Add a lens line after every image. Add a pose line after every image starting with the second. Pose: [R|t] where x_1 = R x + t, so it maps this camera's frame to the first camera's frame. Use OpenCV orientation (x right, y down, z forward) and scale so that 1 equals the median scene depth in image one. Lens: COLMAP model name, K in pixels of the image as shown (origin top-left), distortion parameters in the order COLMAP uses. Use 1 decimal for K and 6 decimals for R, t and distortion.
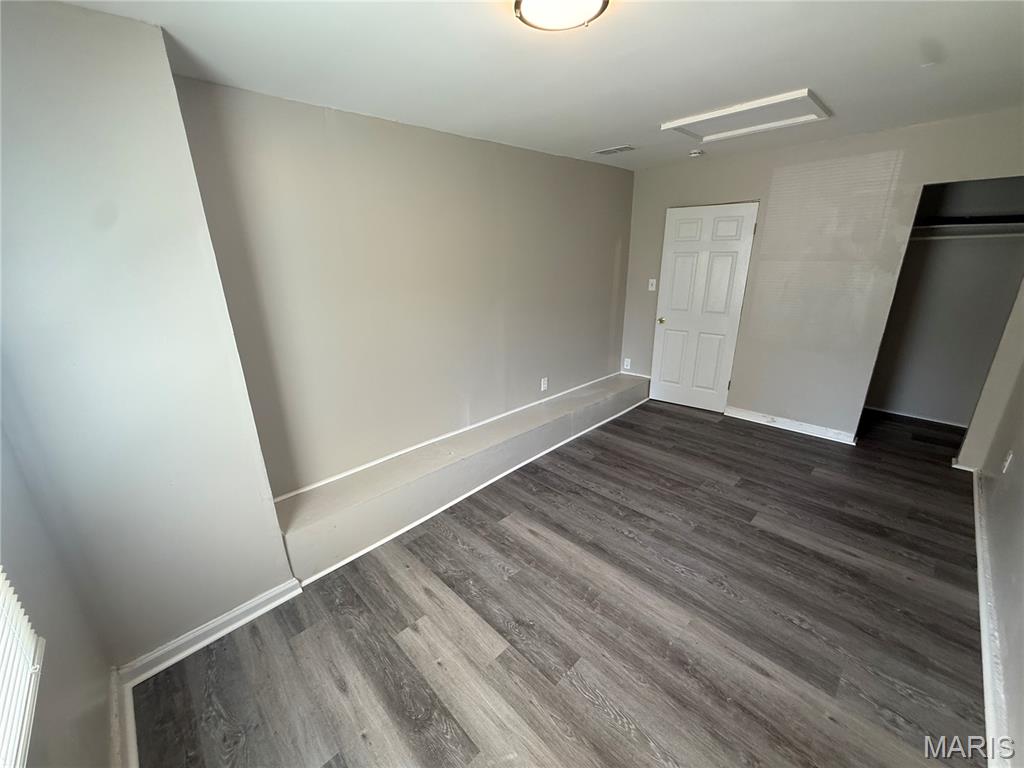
lens RADIAL K [[406.4, 0, 513.0], [0, 406.4, 381.6], [0, 0, 1]] dist [0.001011, 0.000405]
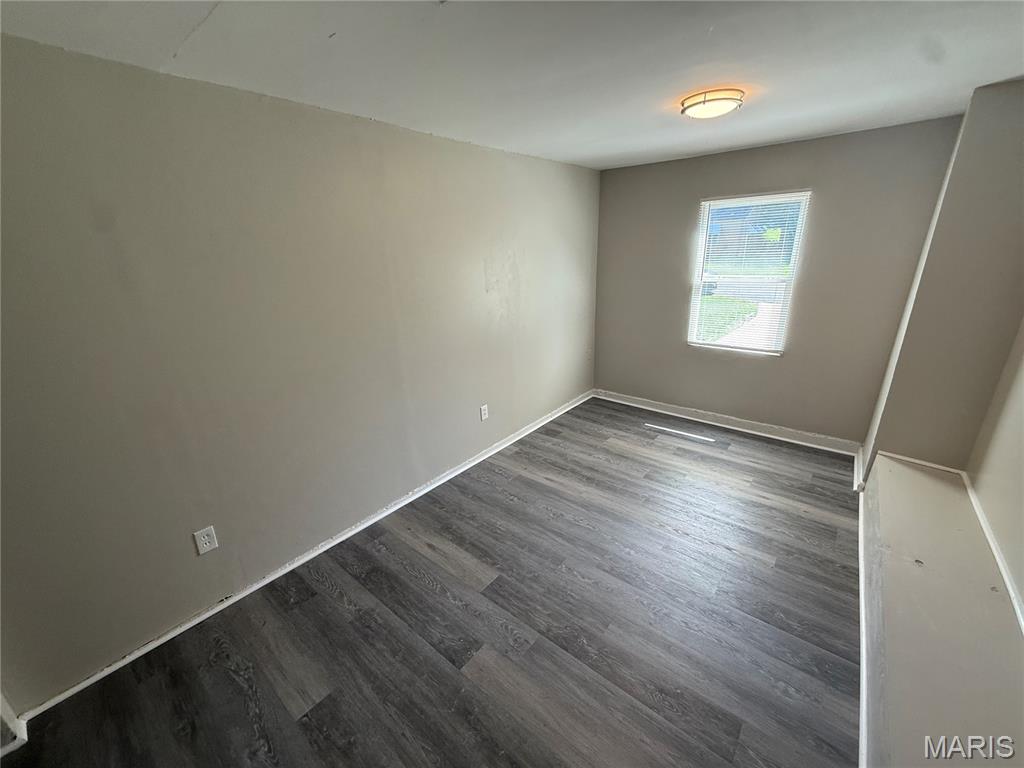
lens RADIAL K [[406.4, 0, 513.8], [0, 406.4, 388.4], [0, 0, 1]] dist [0.001011, 0.000405]
pose [[-0.991056, 0.095030, -0.093683, 0.656695], [0.019601, 0.798096, 0.602211, -0.559365], [0.131996, 0.594989, -0.792821, 1.609476]]
